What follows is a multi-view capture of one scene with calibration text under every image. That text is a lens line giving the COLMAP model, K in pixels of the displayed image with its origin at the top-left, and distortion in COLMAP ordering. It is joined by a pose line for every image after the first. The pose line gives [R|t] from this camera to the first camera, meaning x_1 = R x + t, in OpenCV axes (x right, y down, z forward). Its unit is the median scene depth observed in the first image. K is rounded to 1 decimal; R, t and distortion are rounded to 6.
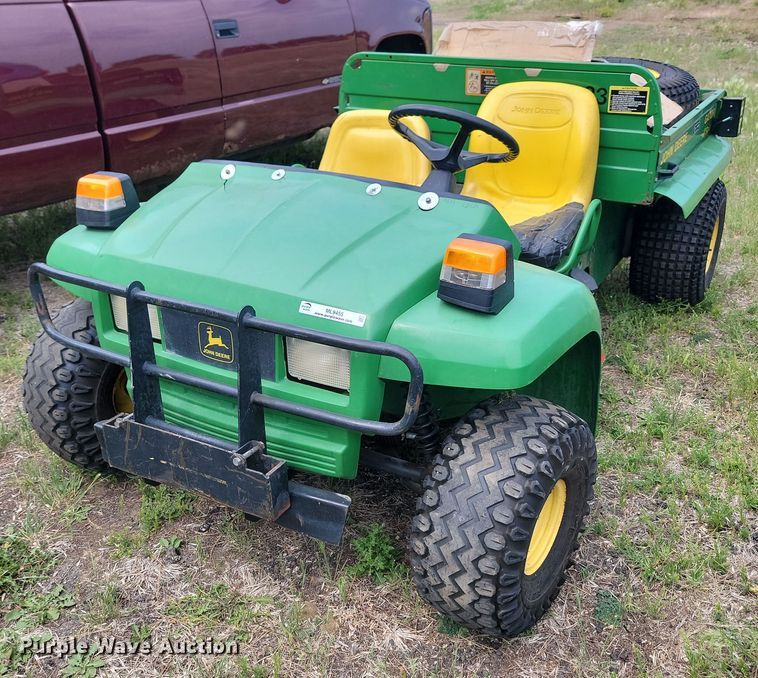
lens RADIAL K [[751.2, 0, 422.4], [0, 751.2, 368.8], [0, 0, 1]] dist [0.037832, 0.000000]
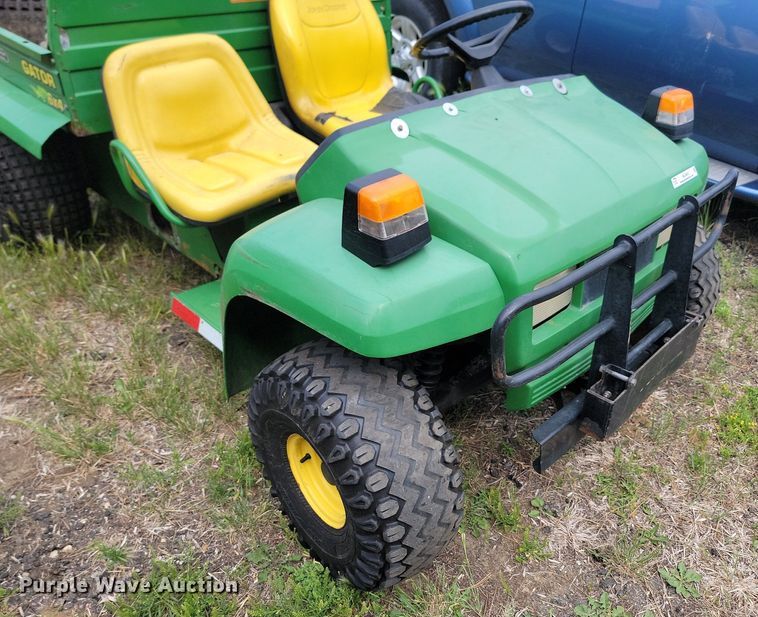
lens RADIAL K [[626.3, 0, 447.3], [0, 626.3, 347.4], [0, 0, 1]] dist [0.051913, -0.045673]
pose [[0.252818, -0.556192, 0.791665, -1.040323], [0.400510, 0.805010, 0.437665, -0.398403], [-0.880724, 0.206420, 0.426281, 0.827964]]
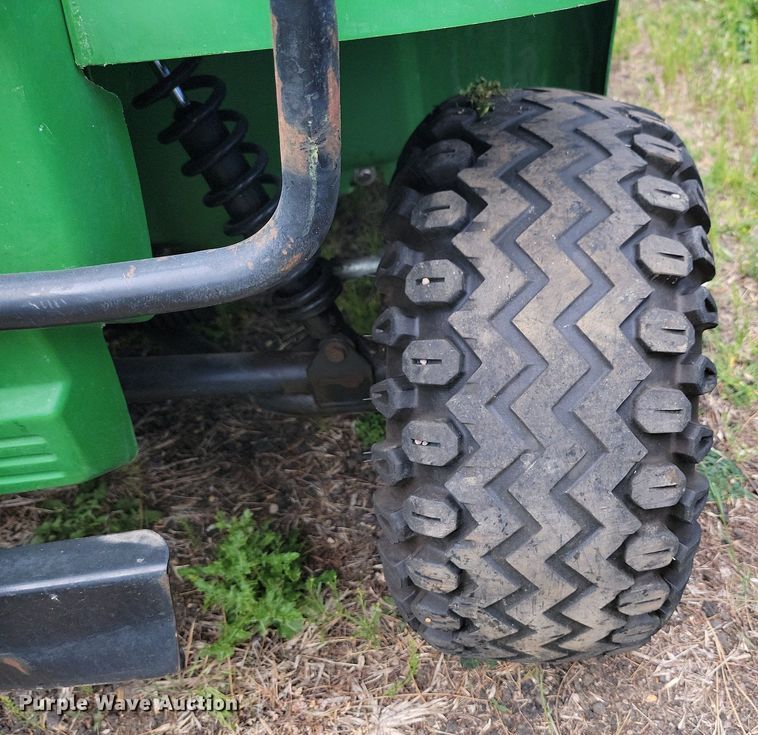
lens RADIAL K [[751.9, 0, 531.0], [0, 751.9, 404.2], [0, 0, 1]] dist [0.088052, 0.000000]
pose [[0.841185, -0.377672, 0.387004, -0.065736], [0.243633, 0.903627, 0.352280, 0.046209], [-0.482754, -0.202046, 0.852131, 0.626271]]
